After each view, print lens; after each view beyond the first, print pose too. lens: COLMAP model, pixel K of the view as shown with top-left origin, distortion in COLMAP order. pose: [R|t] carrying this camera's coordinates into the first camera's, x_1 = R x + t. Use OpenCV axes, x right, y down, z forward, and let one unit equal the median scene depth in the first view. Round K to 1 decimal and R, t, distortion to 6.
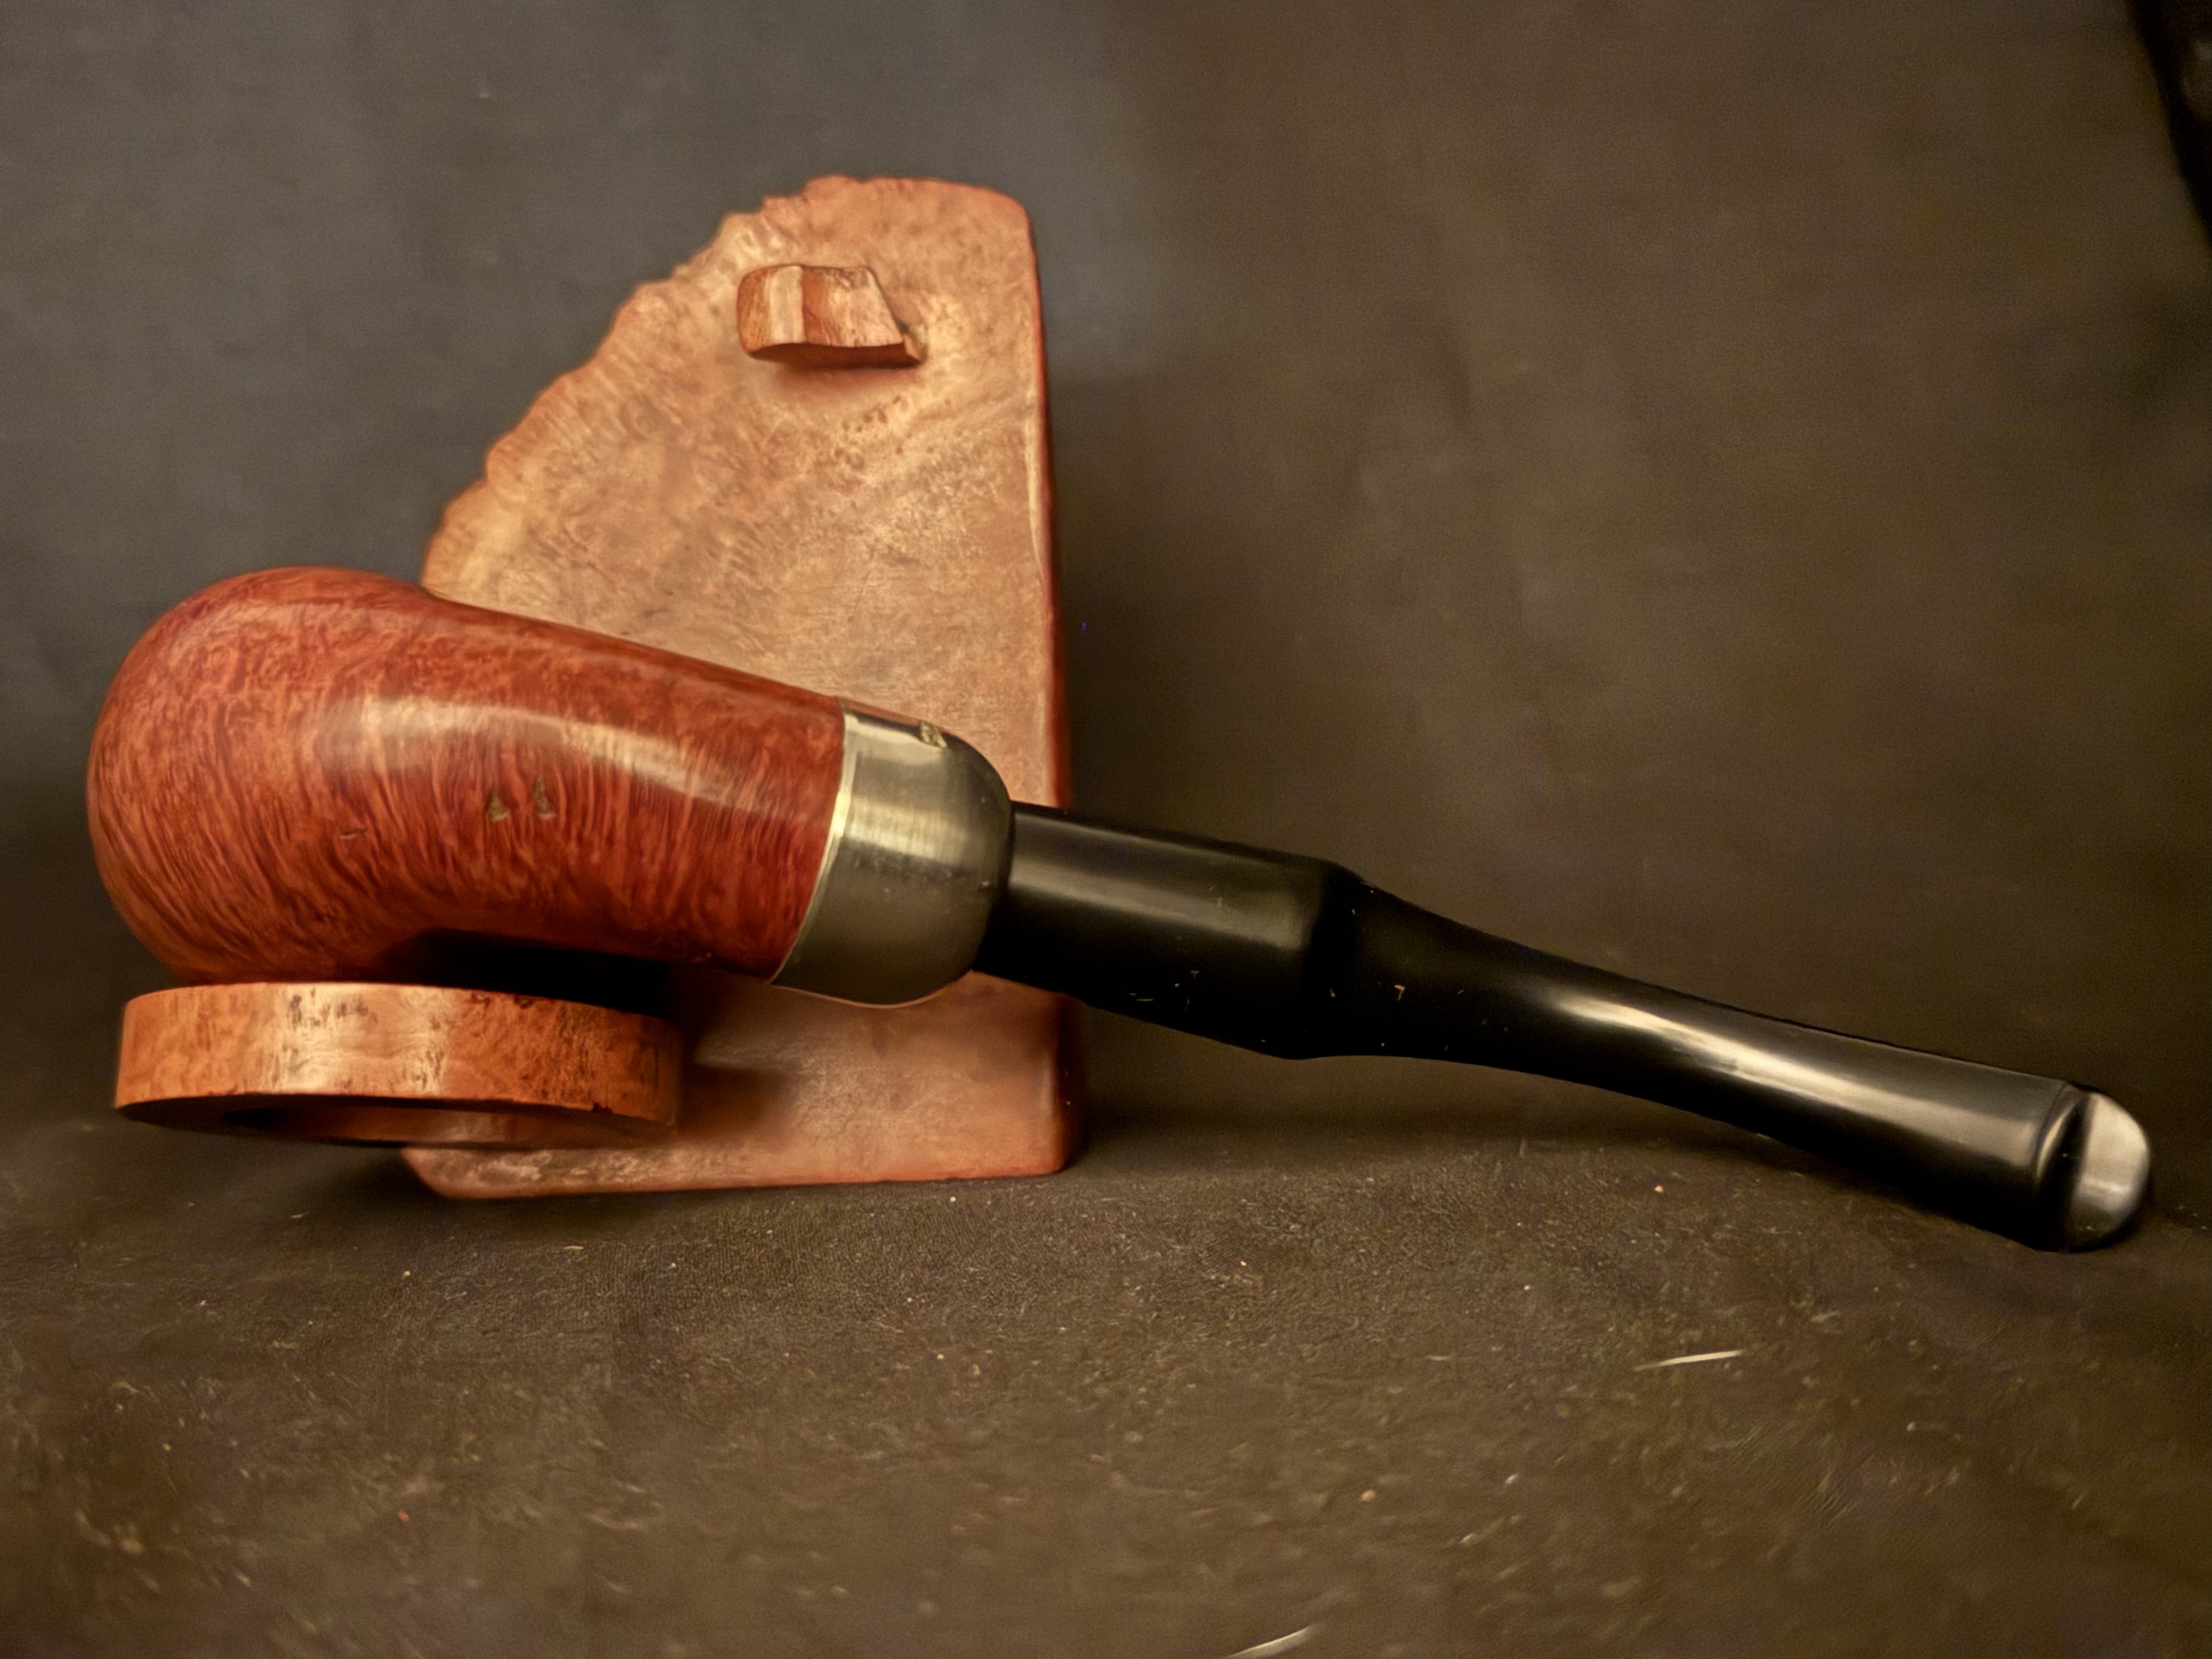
lens RADIAL K [[2481.7, 0, 1106.0], [0, 2481.7, 829.5], [0, 0, 1]] dist [0.184035, -0.581017]
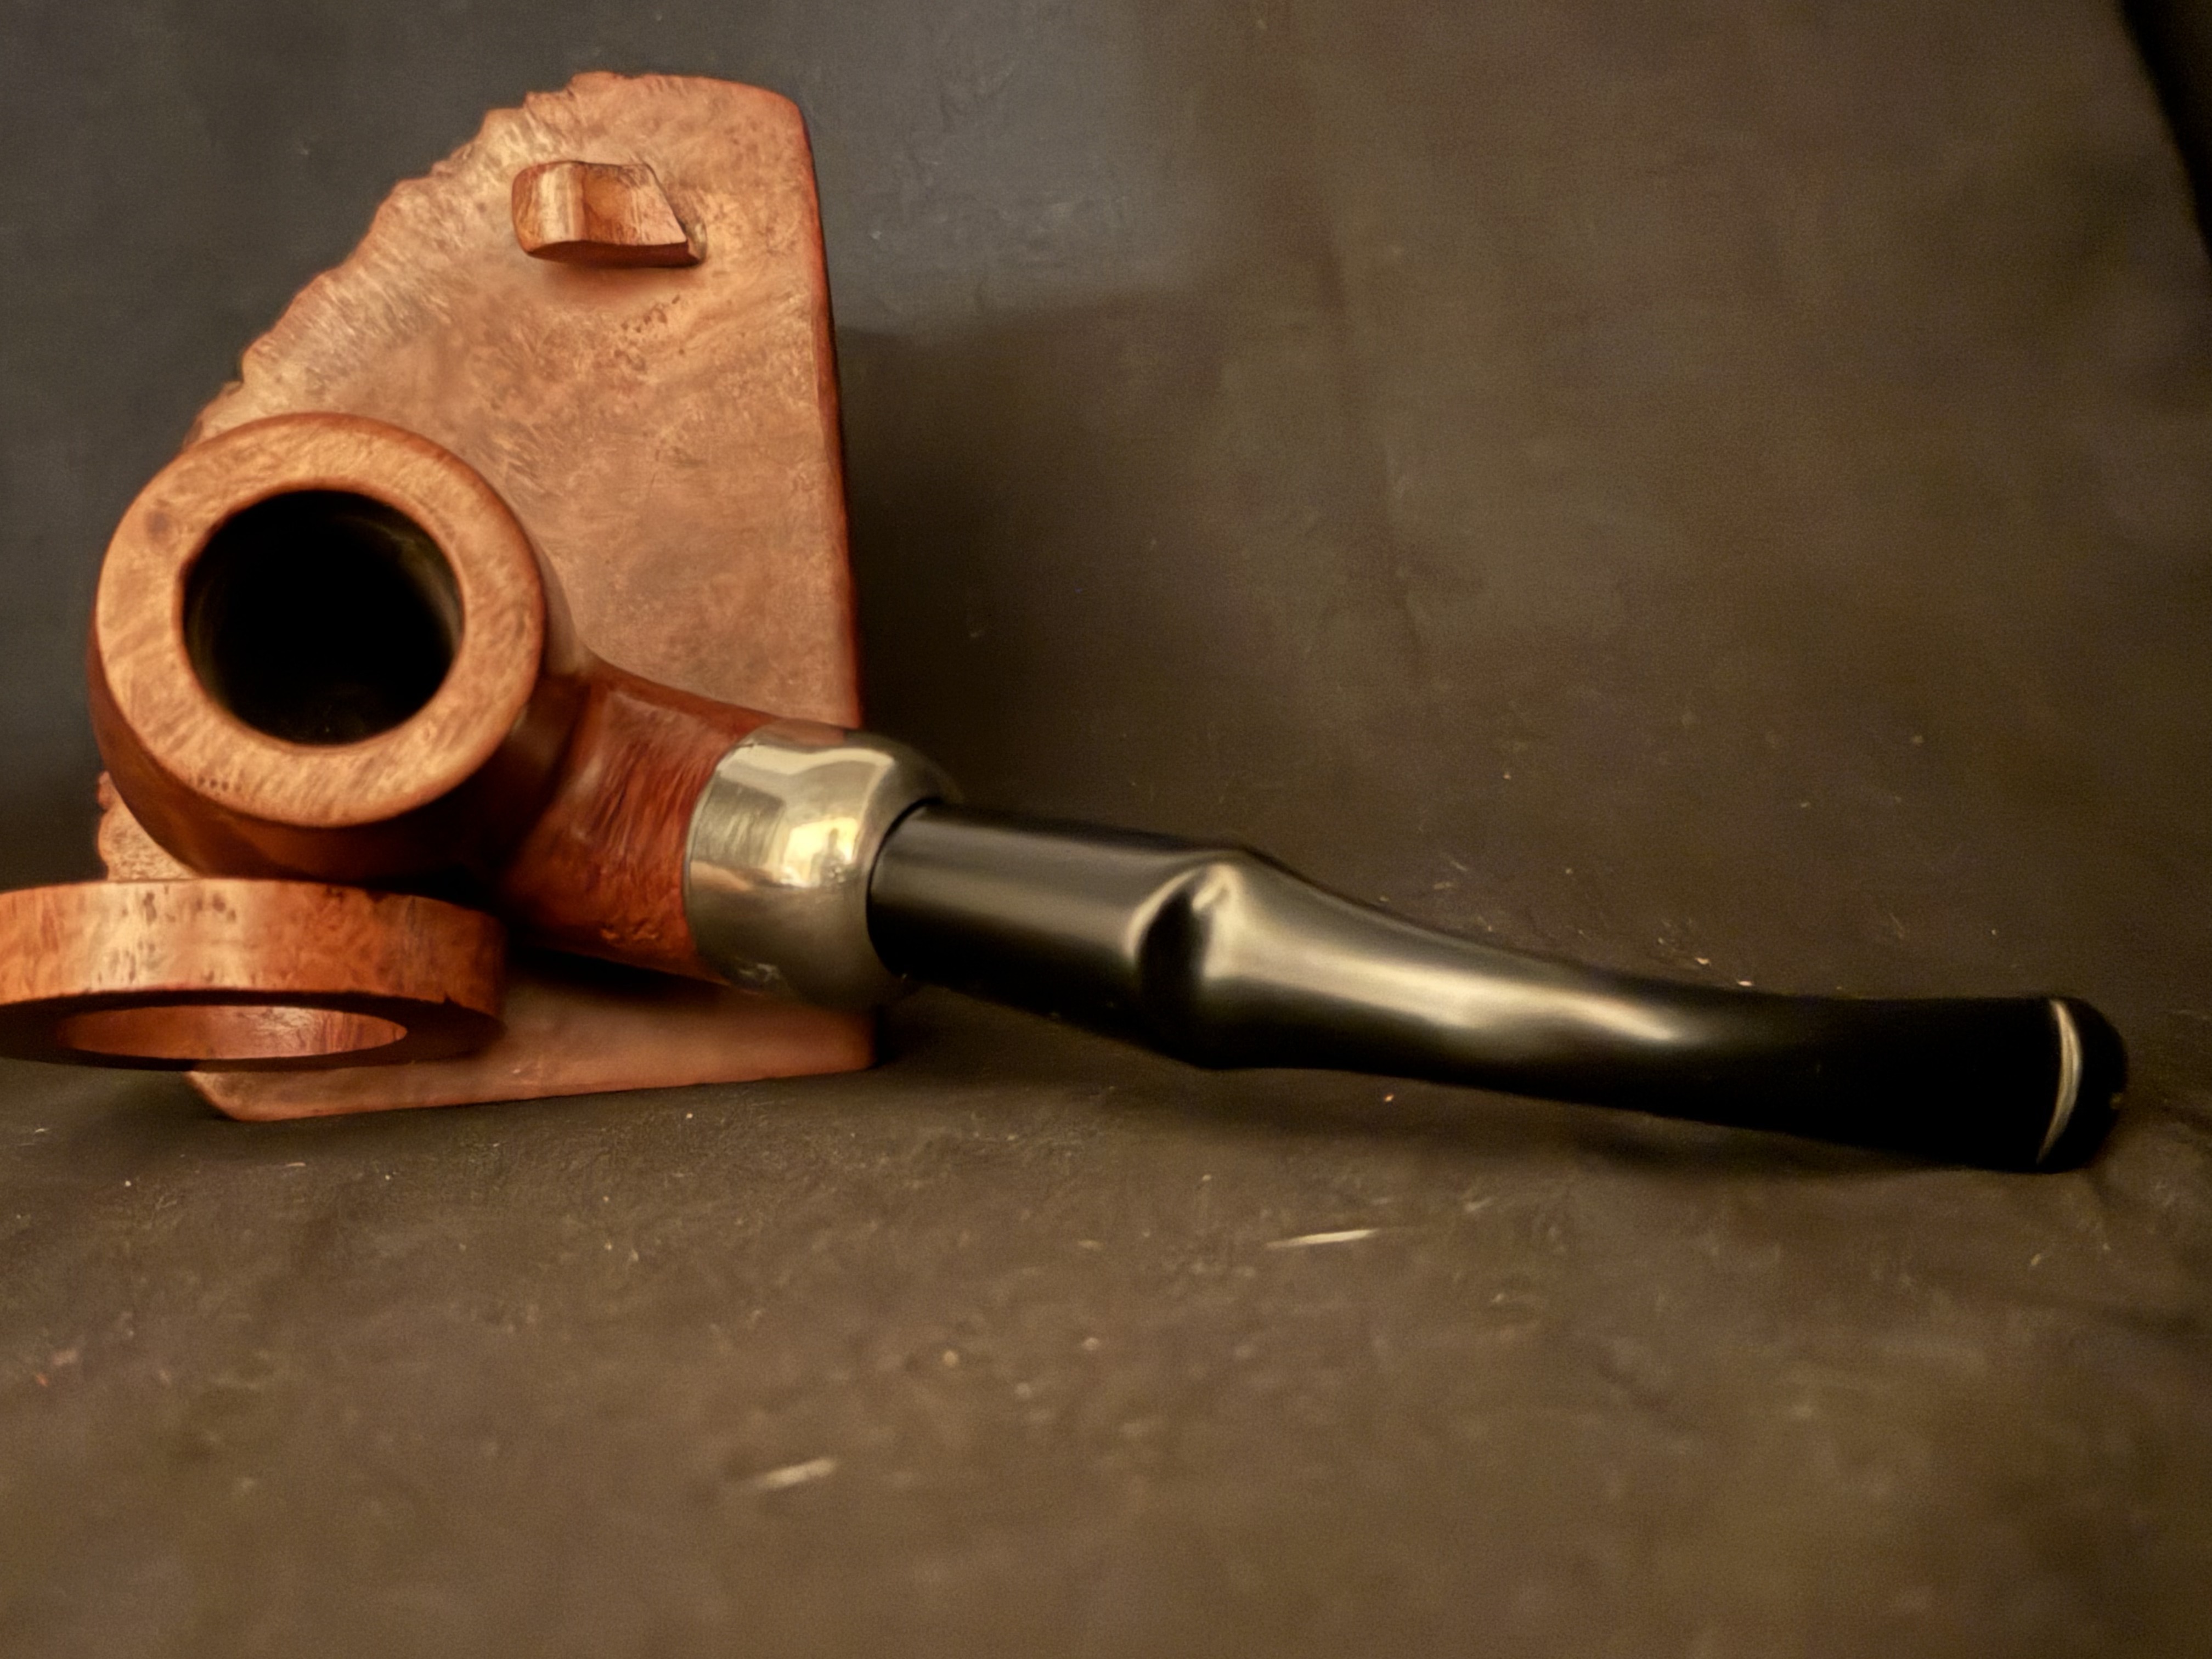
lens RADIAL K [[2913.0, 0, 1106.0], [0, 2913.0, 829.5], [0, 0, 1]] dist [0.115720, -0.099178]
pose [[0.988448, -0.025948, 0.149322, -0.094354], [0.025101, 0.999656, 0.007559, 0.032547], [-0.149467, -0.003723, 0.988760, -0.170679]]
